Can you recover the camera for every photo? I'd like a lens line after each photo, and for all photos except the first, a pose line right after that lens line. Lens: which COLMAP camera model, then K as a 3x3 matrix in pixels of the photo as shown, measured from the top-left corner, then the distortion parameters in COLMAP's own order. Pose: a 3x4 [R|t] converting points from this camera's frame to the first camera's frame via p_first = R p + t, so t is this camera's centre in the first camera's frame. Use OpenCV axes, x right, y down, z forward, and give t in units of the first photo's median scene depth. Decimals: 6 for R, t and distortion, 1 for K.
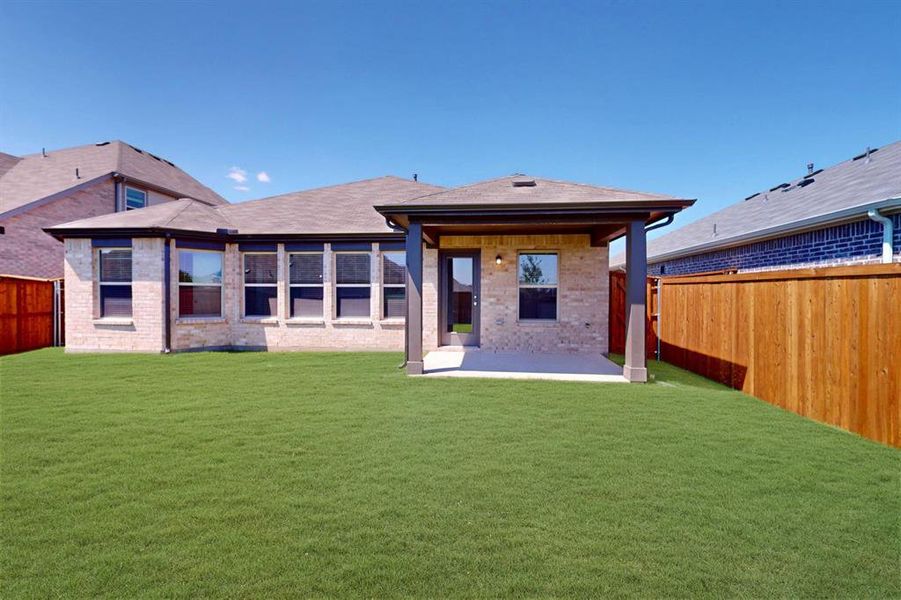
lens RADIAL K [[391.8, 0, 450.5], [0, 391.8, 300.0], [0, 0, 1]] dist [-0.001435, -0.000127]
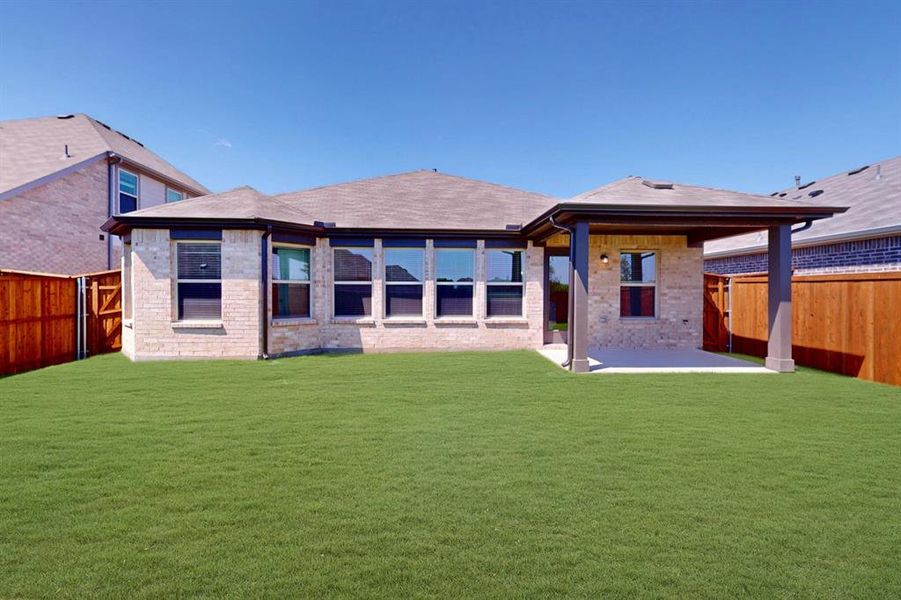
lens RADIAL K [[398.8, 0, 450.2], [0, 398.8, 298.0], [0, 0, 1]] dist [-0.001200, 0.000135]
pose [[0.988684, -0.003991, 0.149962, -0.424313], [0.003911, 0.999992, 0.000830, -0.002294], [-0.149964, -0.000234, 0.988691, 0.029239]]
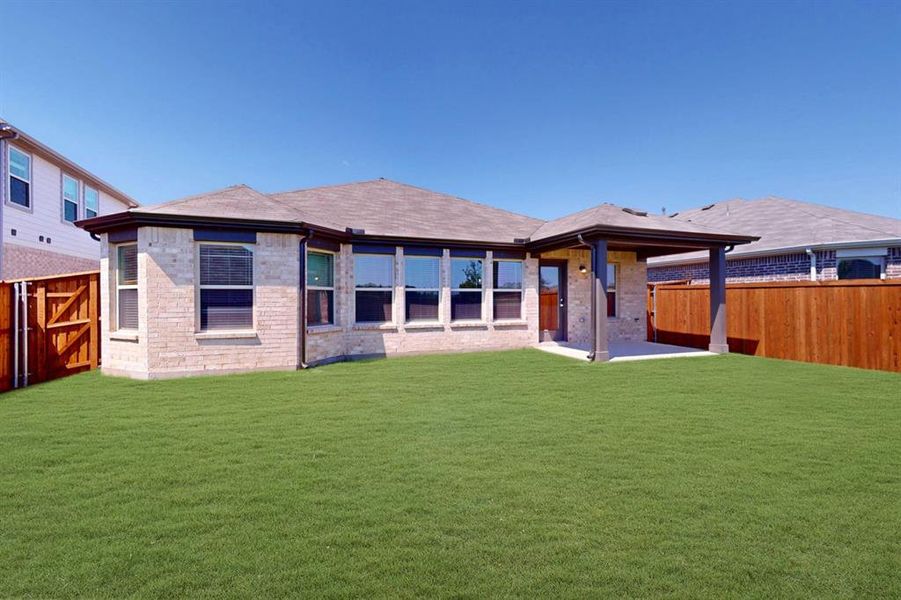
lens RADIAL K [[391.8, 0, 450.5], [0, 391.8, 300.0], [0, 0, 1]] dist [-0.001435, -0.000127]
pose [[0.897101, -0.009600, 0.441722, -0.785507], [0.014713, 0.999859, -0.008152, -0.002090], [-0.441581, 0.013812, 0.897115, 0.074975]]
